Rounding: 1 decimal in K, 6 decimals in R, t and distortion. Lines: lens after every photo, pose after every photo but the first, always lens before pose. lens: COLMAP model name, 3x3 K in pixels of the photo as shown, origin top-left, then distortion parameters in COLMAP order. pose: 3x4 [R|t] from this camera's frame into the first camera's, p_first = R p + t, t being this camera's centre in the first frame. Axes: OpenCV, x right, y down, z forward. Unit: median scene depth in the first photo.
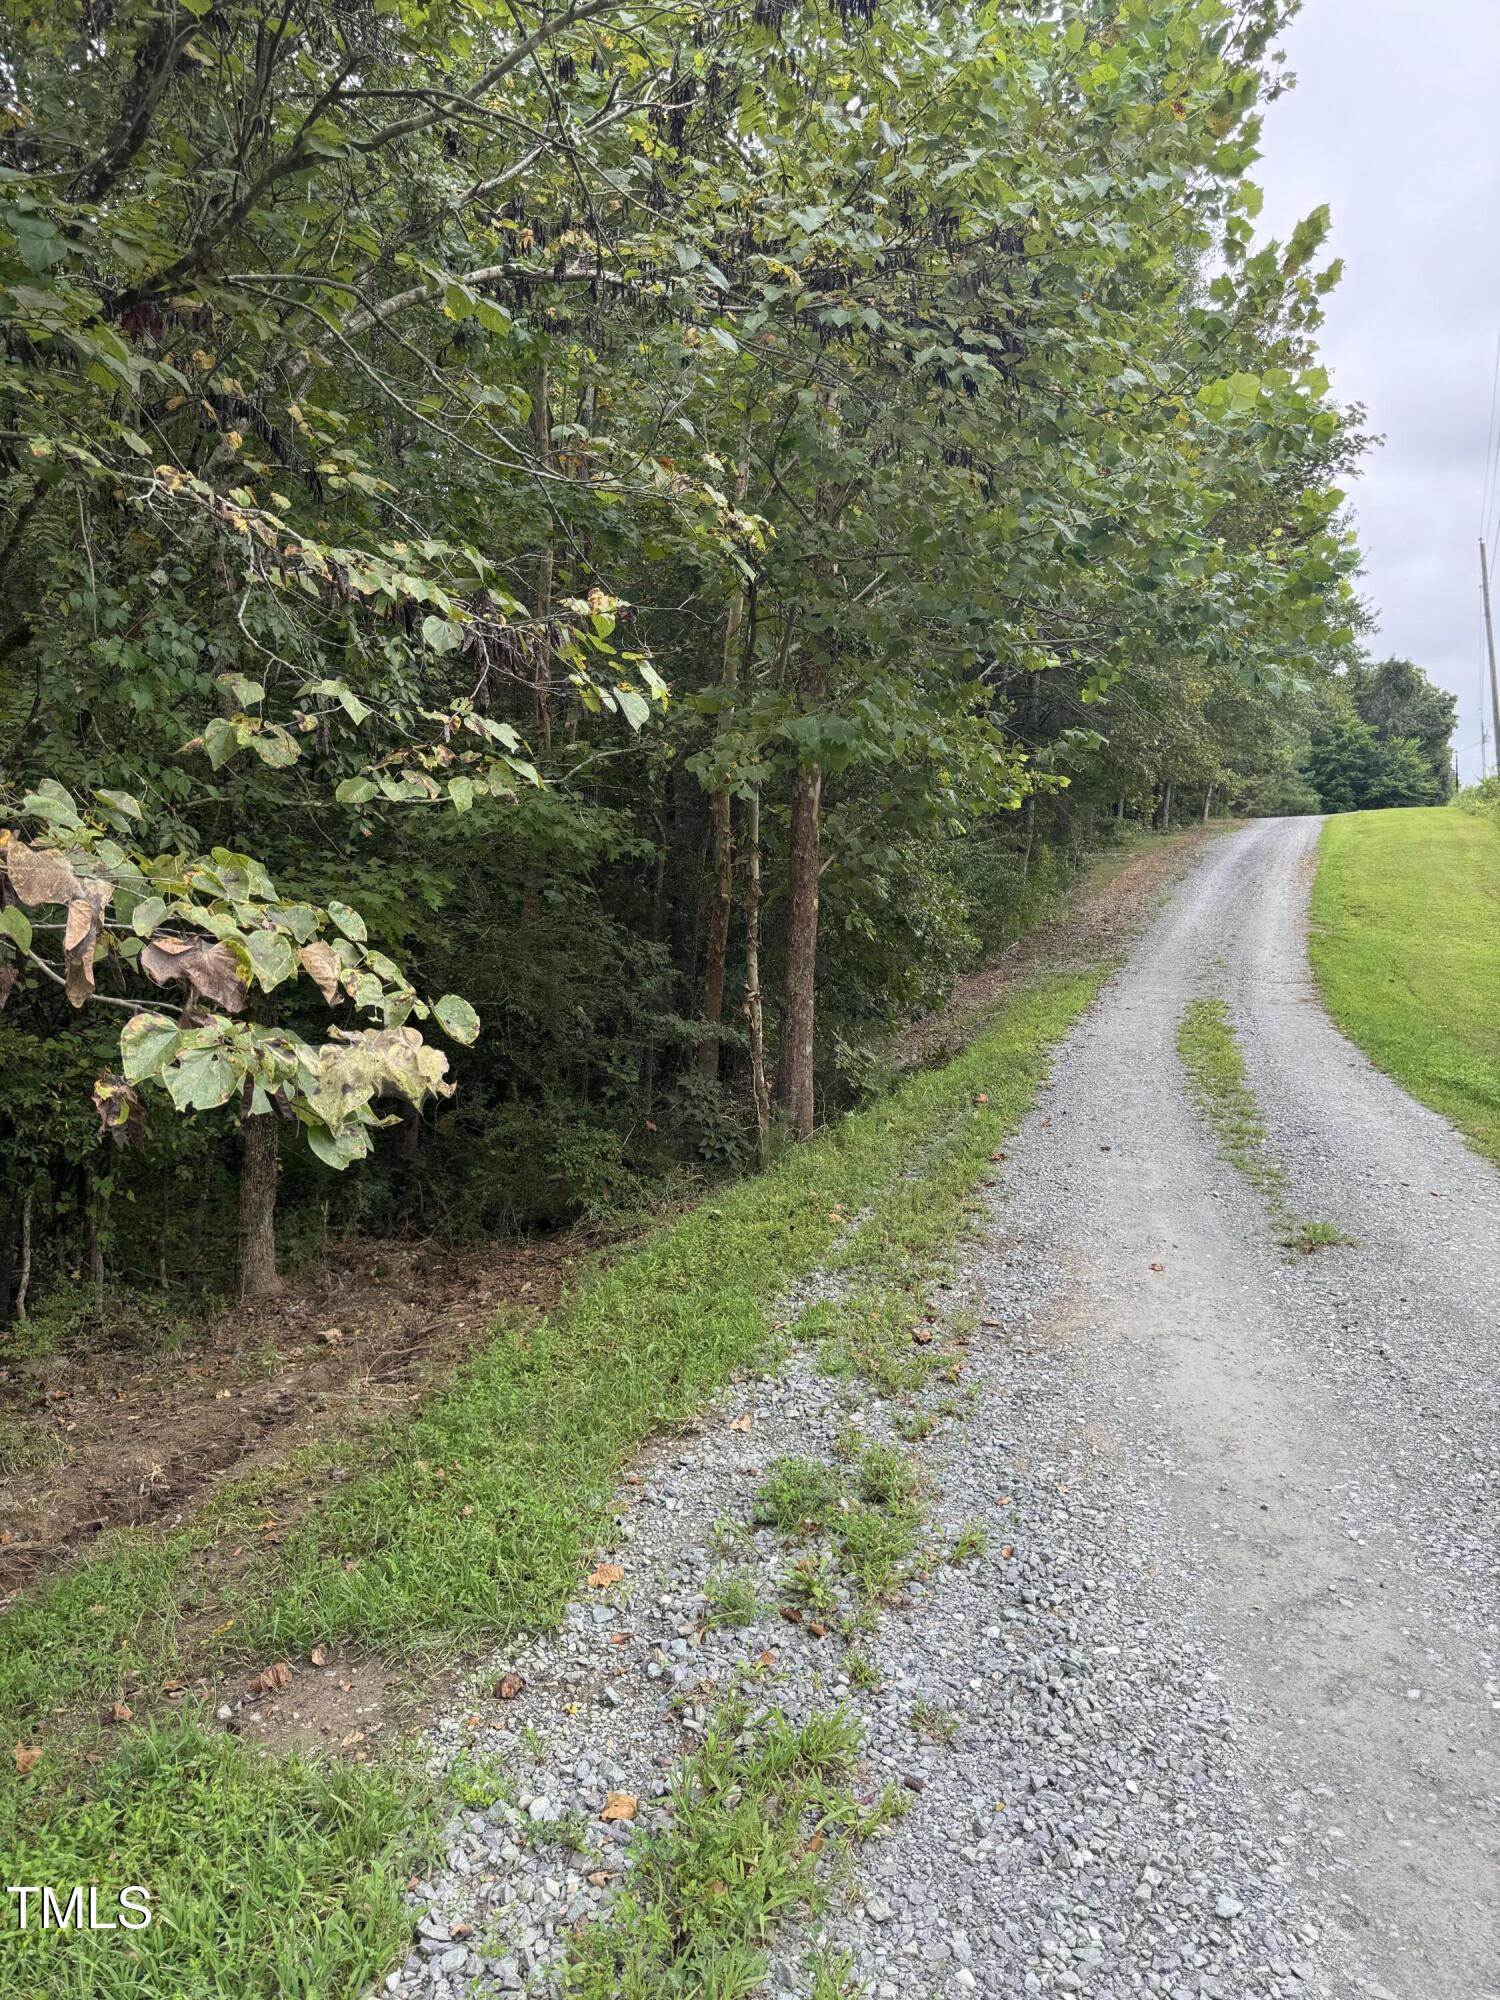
lens RADIAL K [[1416.5, 0, 747.6], [0, 1416.5, 1003.8], [0, 0, 1]] dist [0.028743, -0.039462]
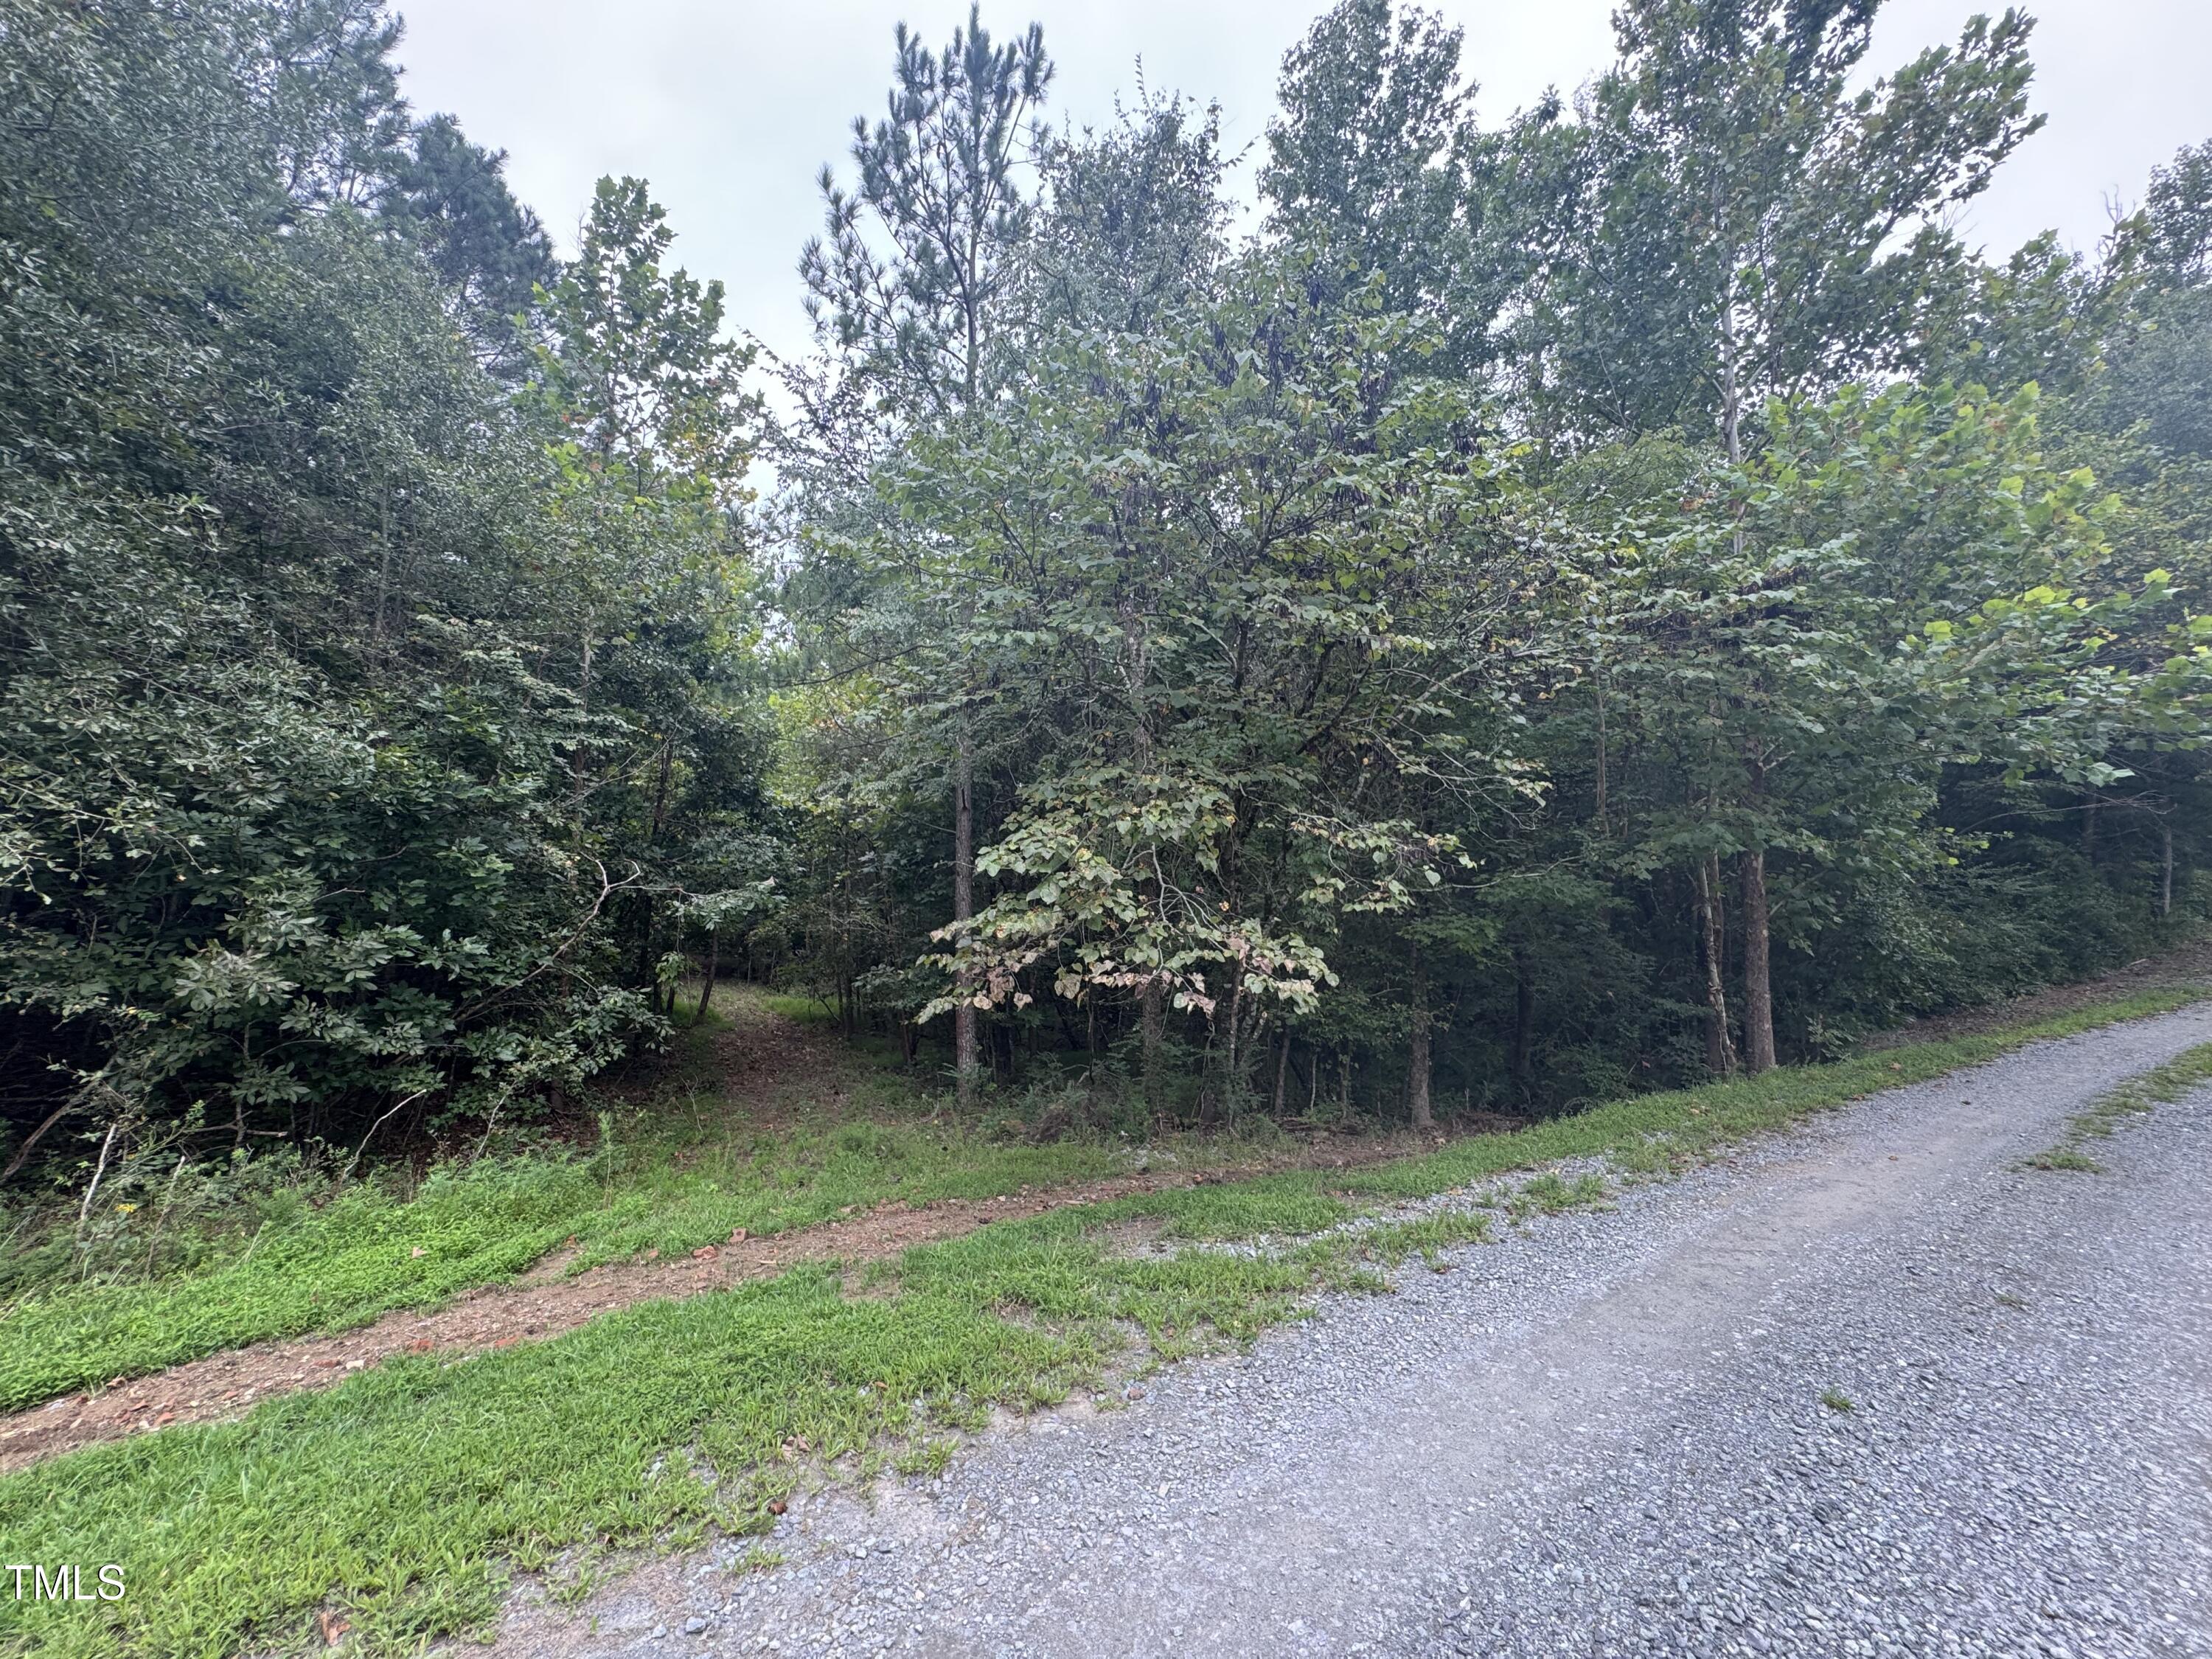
lens RADIAL K [[889.2, 0, 1107.4], [0, 889.2, 835.3], [0, 0, 1]] dist [-0.000321, -0.000020]
pose [[0.717174, -0.074664, -0.692883, 0.248739], [-0.042845, 0.987639, -0.150775, 0.003998], [0.695576, 0.137818, 0.705110, -0.274412]]
